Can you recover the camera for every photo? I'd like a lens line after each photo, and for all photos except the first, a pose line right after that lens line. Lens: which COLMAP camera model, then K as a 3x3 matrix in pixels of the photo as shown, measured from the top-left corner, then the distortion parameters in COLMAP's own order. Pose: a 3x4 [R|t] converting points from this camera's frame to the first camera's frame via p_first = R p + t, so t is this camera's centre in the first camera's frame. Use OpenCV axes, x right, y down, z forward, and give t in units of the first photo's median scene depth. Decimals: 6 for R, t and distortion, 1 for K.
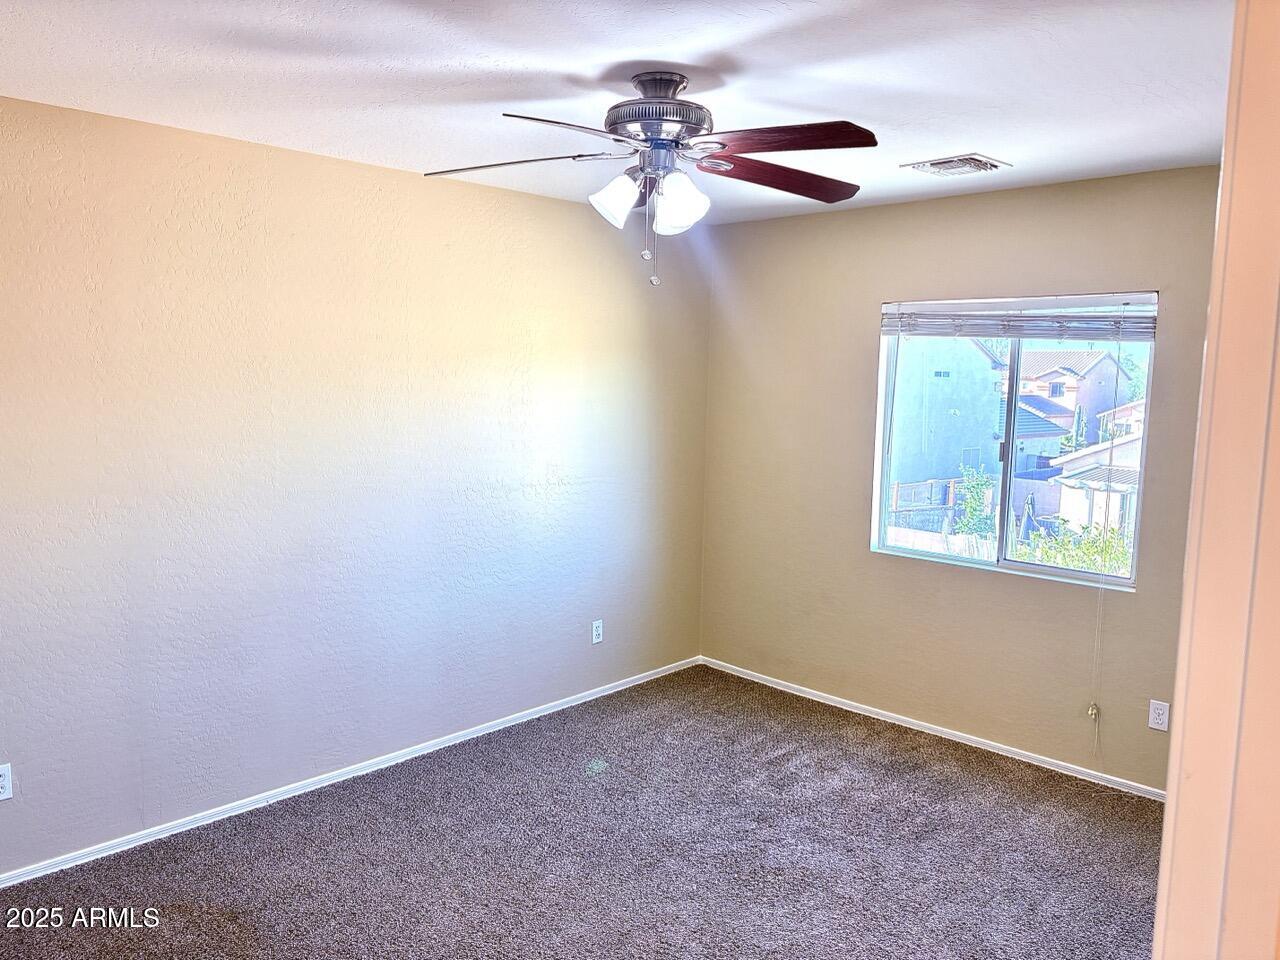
lens RADIAL K [[949.7, 0, 631.6], [0, 949.7, 479.5], [0, 0, 1]] dist [0.104498, -0.138669]
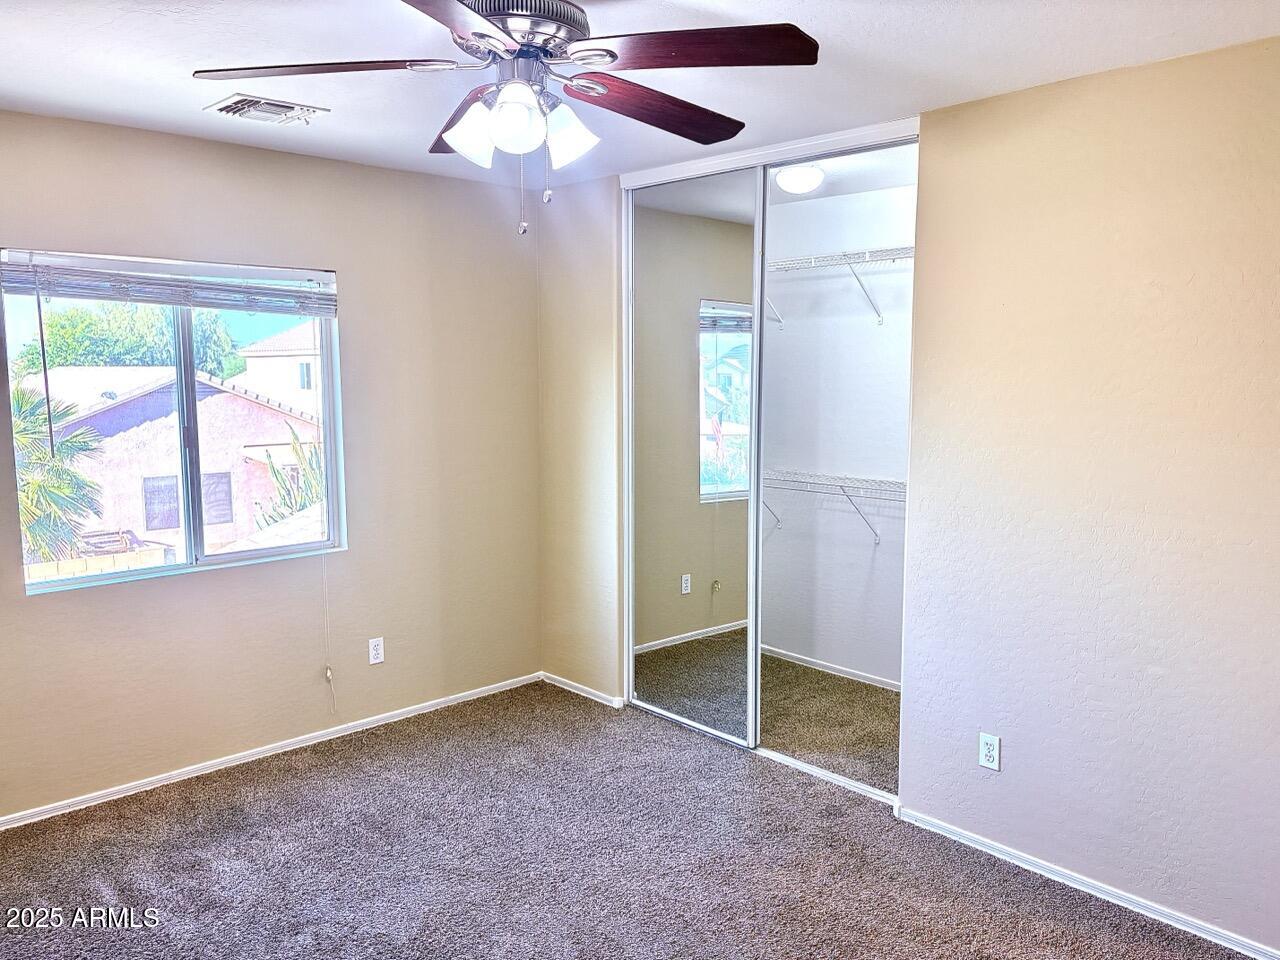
lens RADIAL K [[949.7, 0, 631.6], [0, 949.7, 479.5], [0, 0, 1]] dist [0.104498, -0.138669]
pose [[0.086896, -0.133389, 0.987247, -0.480568], [0.121121, 0.985058, 0.122433, -0.051306], [-0.988827, 0.108937, 0.101754, 0.539537]]
